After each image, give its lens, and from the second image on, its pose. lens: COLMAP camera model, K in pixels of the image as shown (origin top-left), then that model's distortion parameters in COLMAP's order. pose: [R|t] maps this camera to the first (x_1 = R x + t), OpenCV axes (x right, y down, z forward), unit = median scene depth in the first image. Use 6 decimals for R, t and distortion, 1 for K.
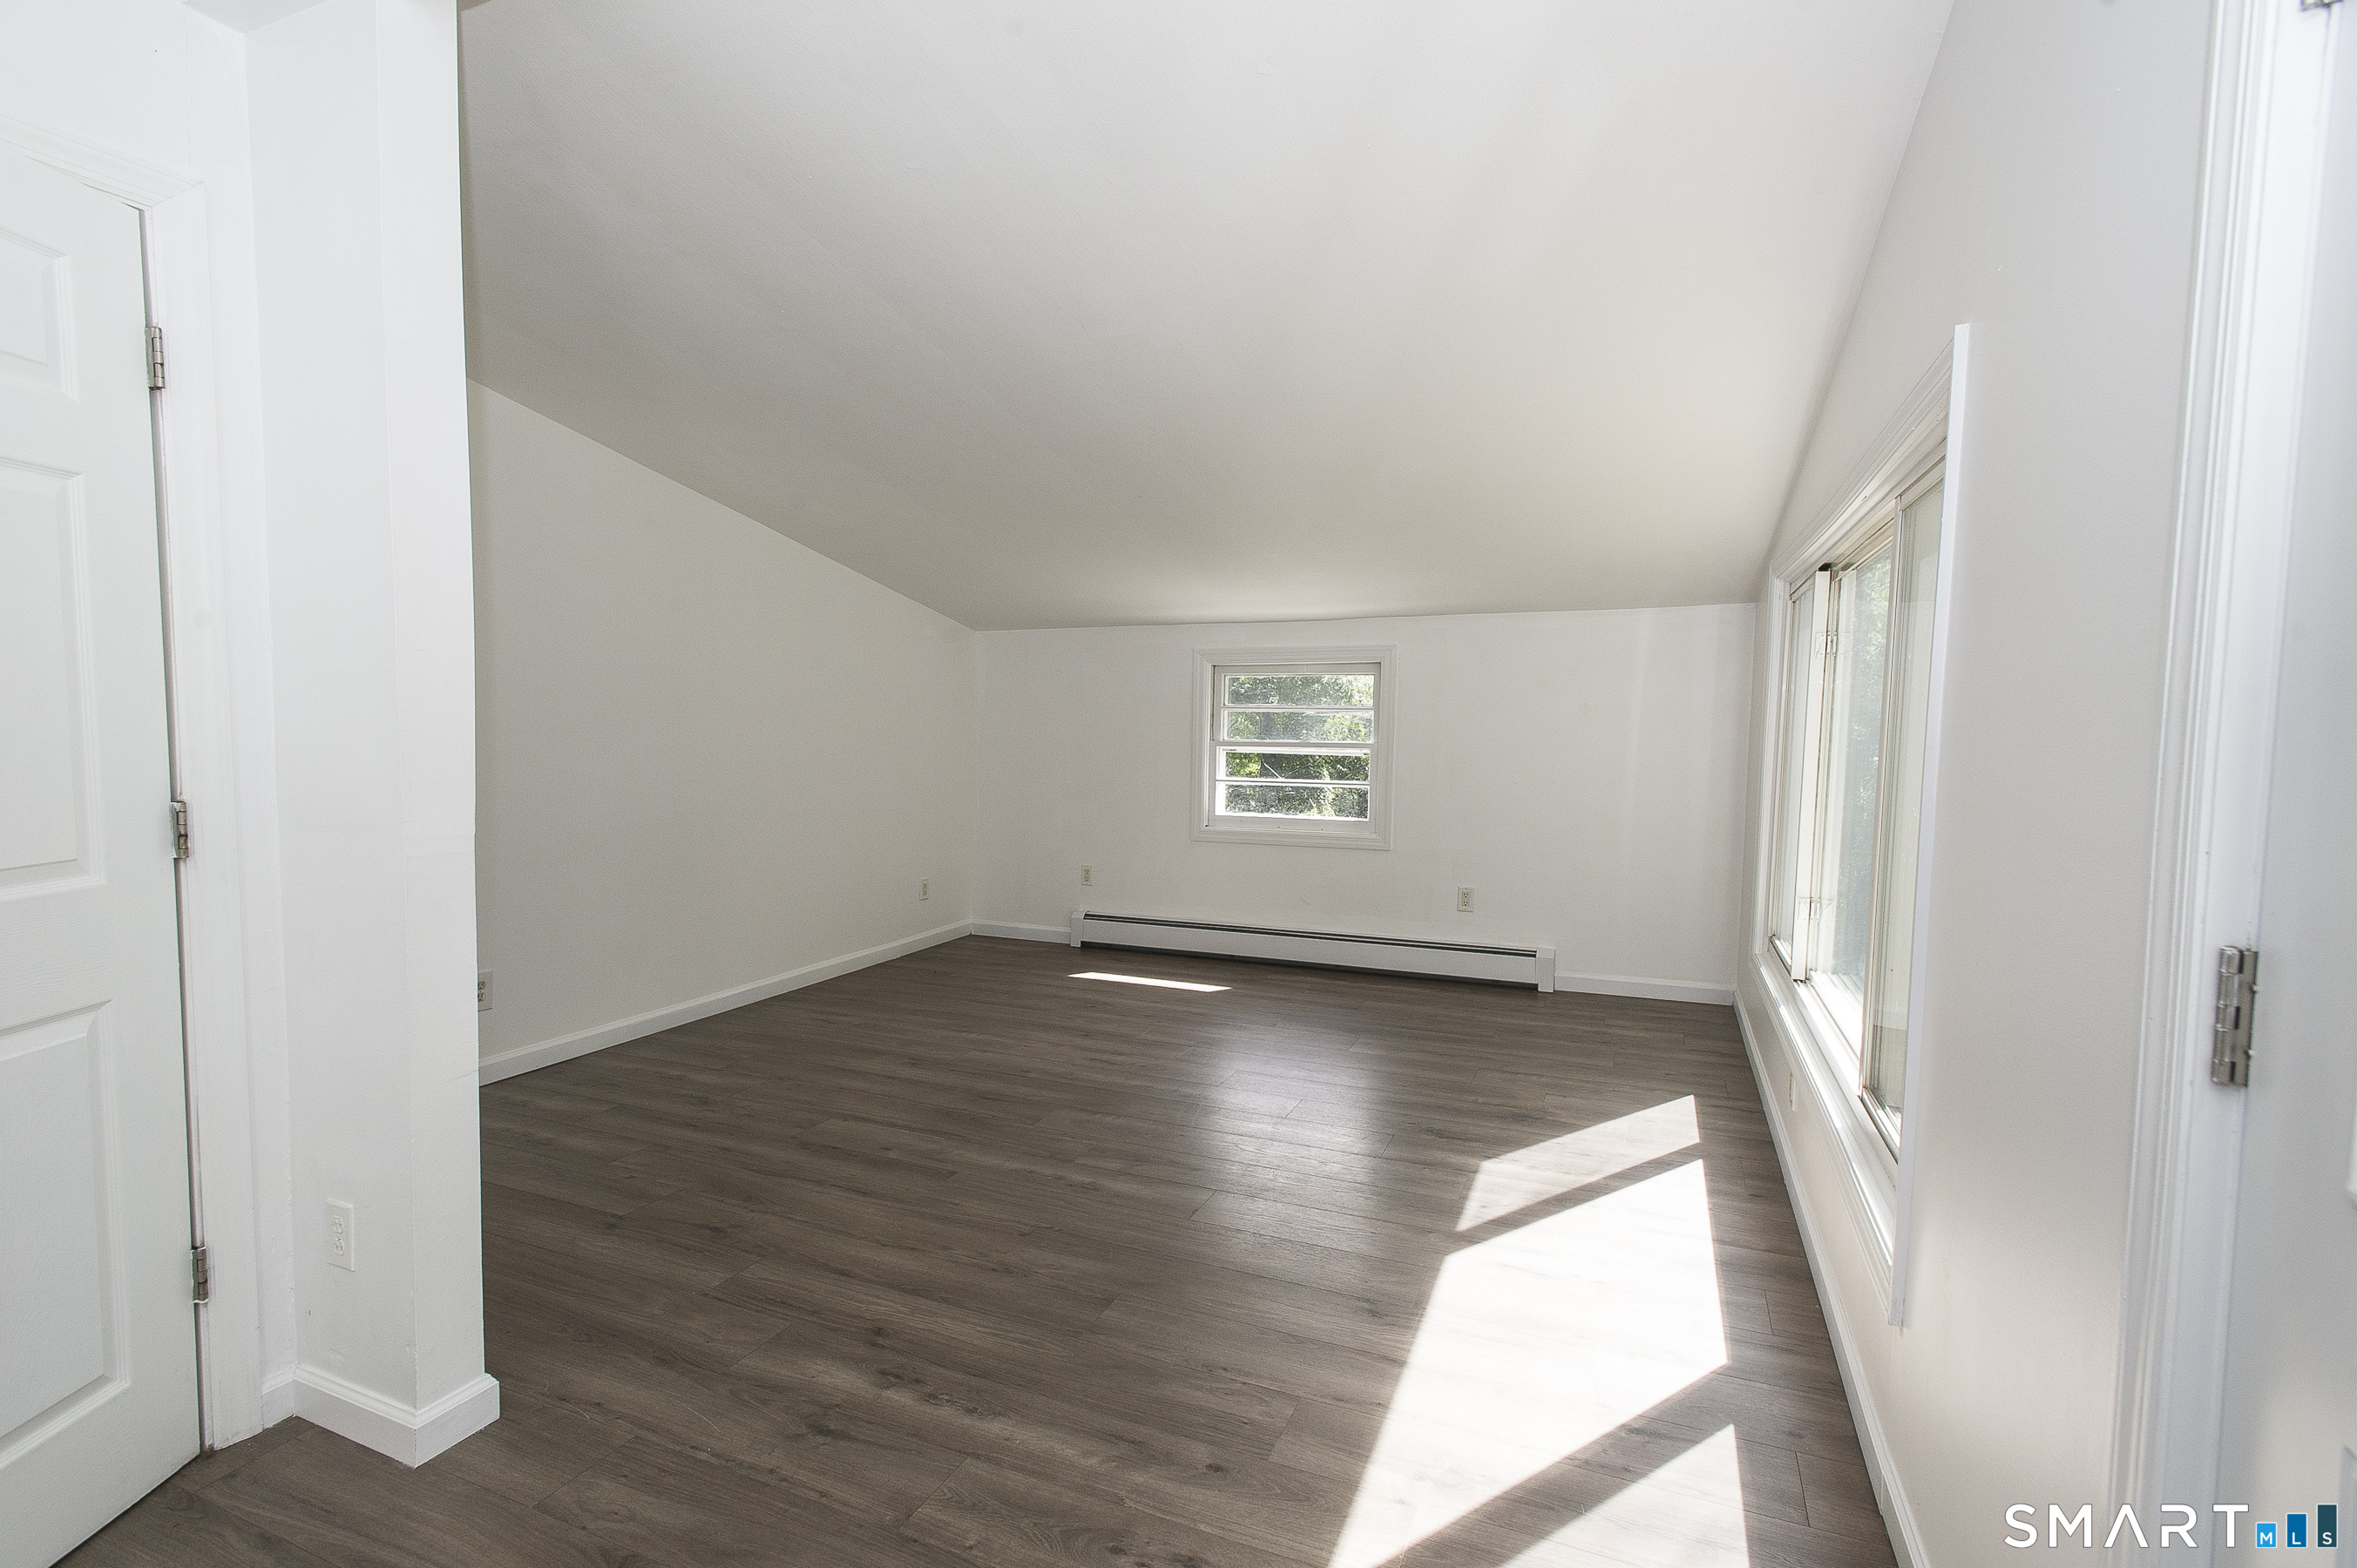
lens RADIAL K [[1088.4, 0, 1178.5], [0, 1088.4, 784.0], [0, 0, 1]] dist [0.020407, -0.009195]
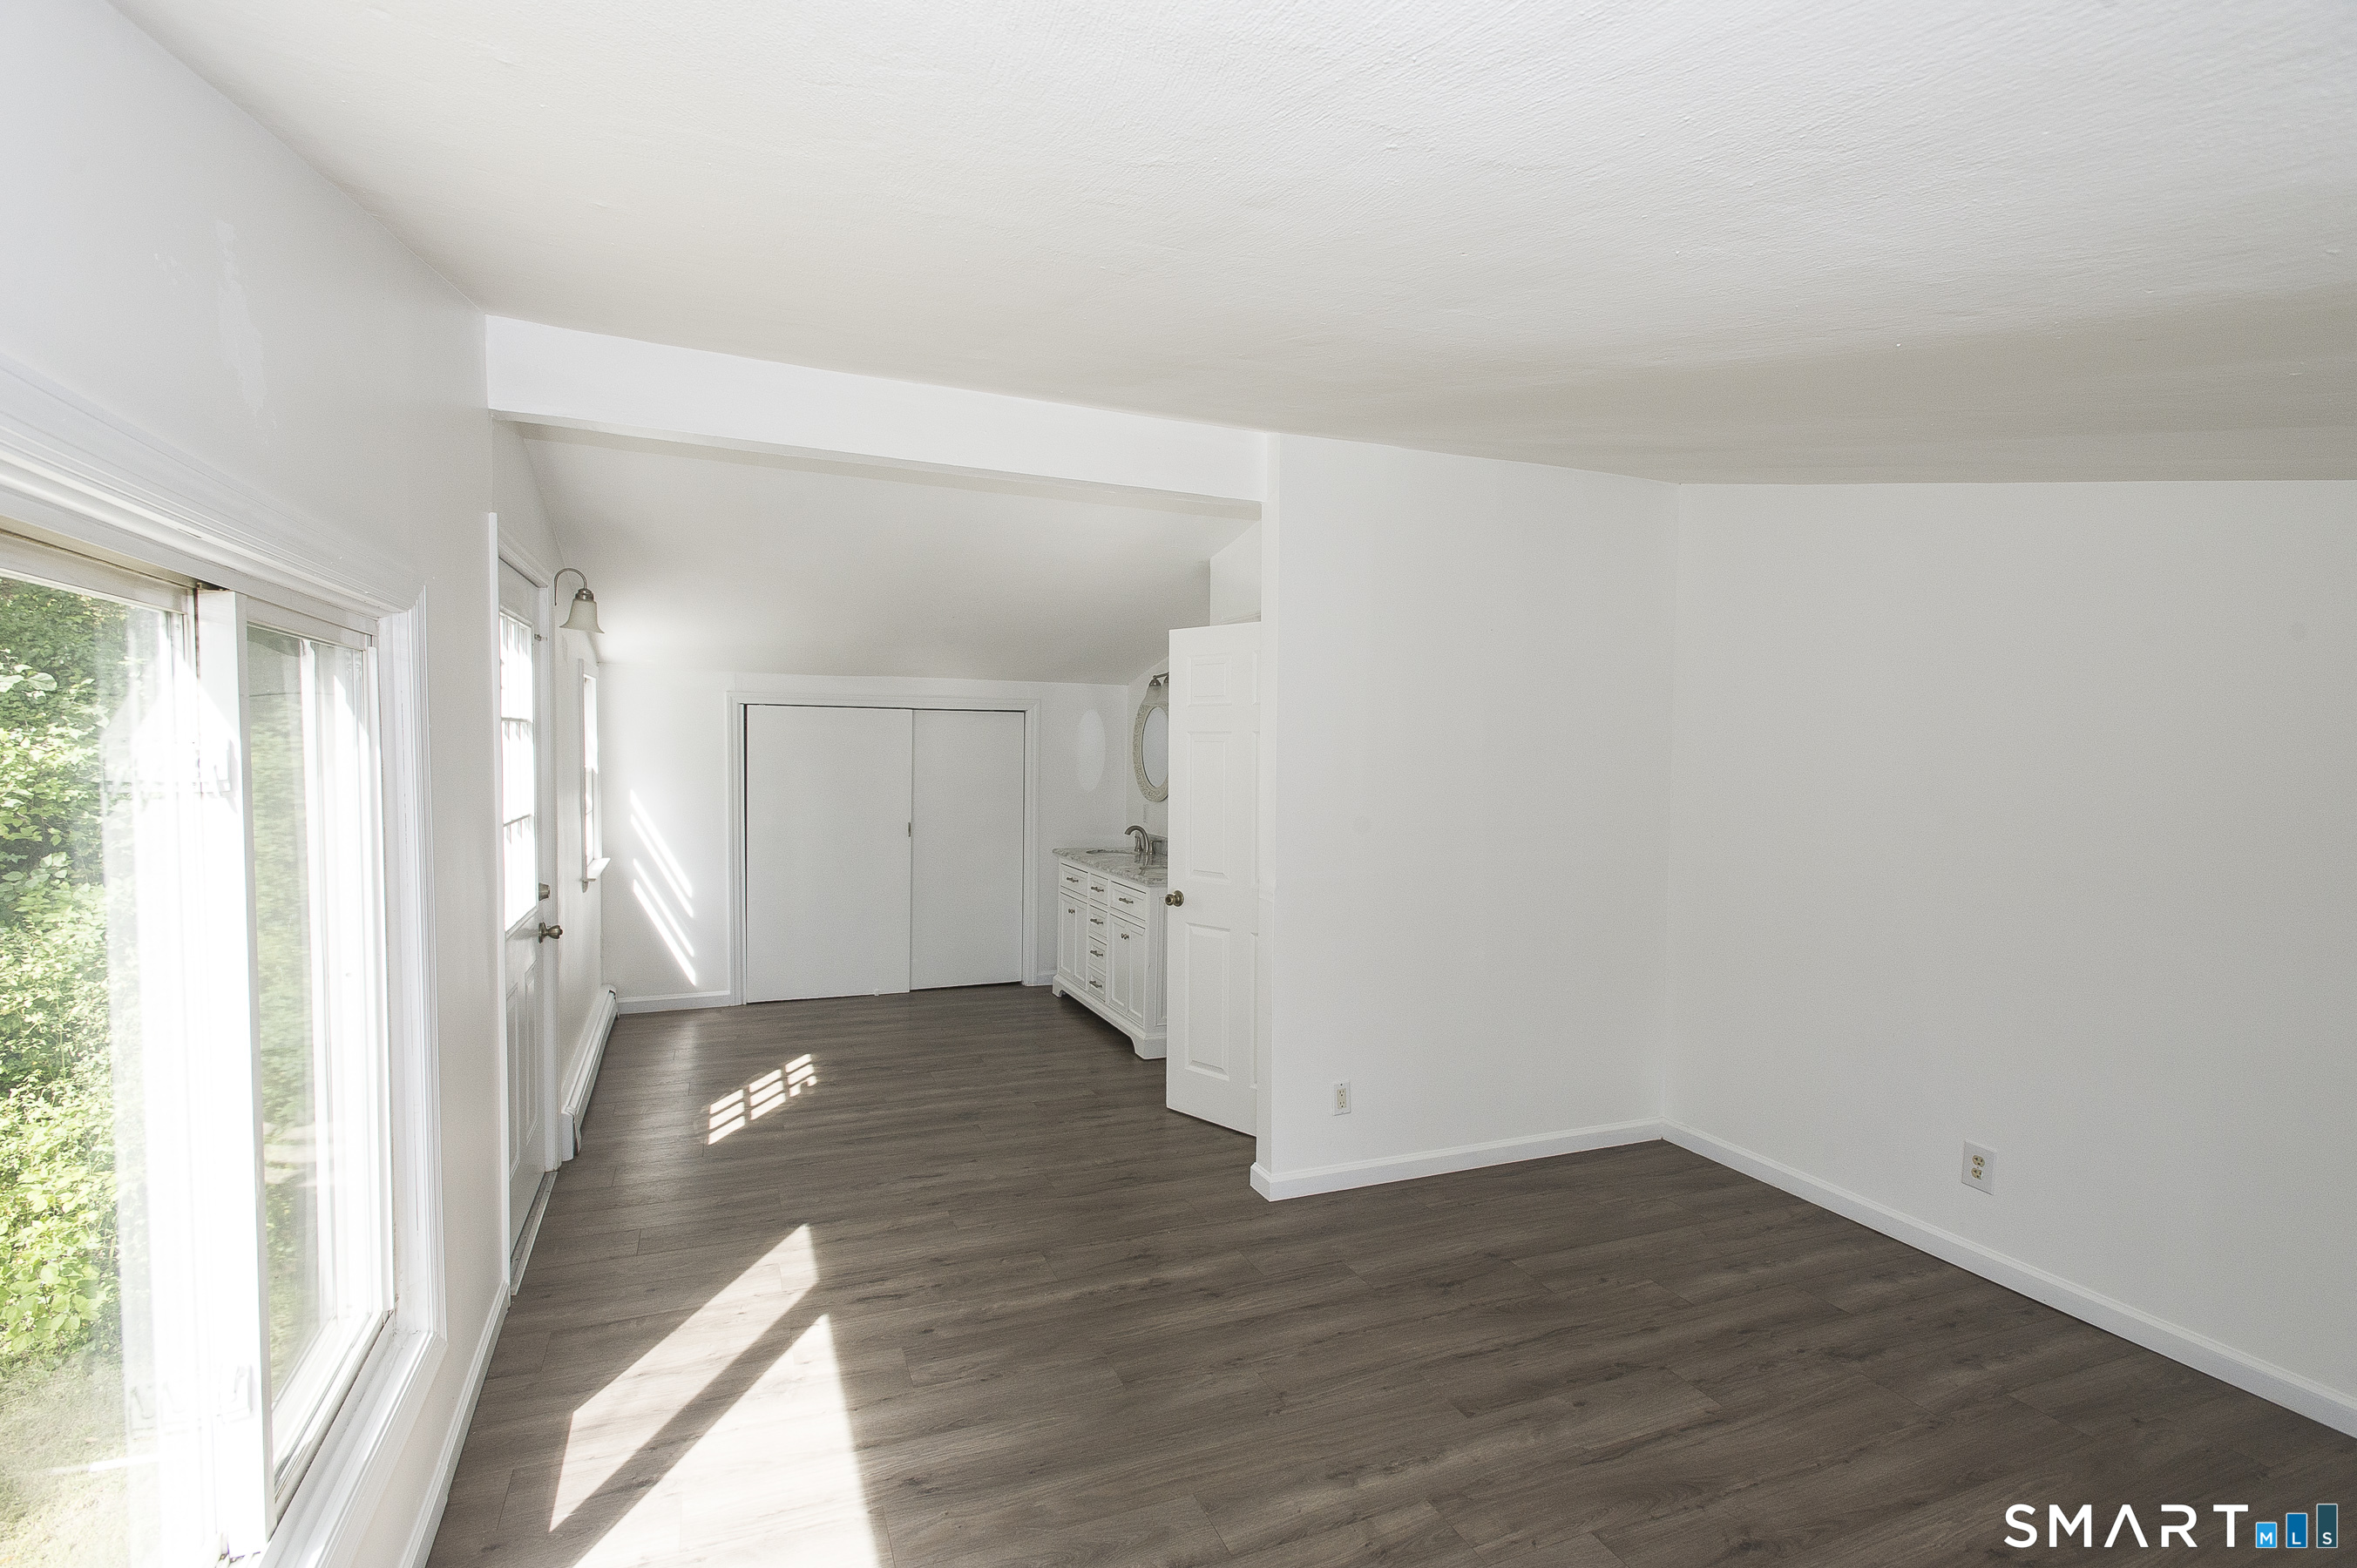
lens RADIAL K [[1088.4, 0, 1178.5], [0, 1088.4, 784.0], [0, 0, 1]] dist [0.020407, -0.009195]
pose [[-0.684315, 0.009111, -0.729129, 0.665091], [-0.066689, 0.994949, 0.075023, -0.210226], [0.726130, 0.099965, -0.680251, 1.625649]]
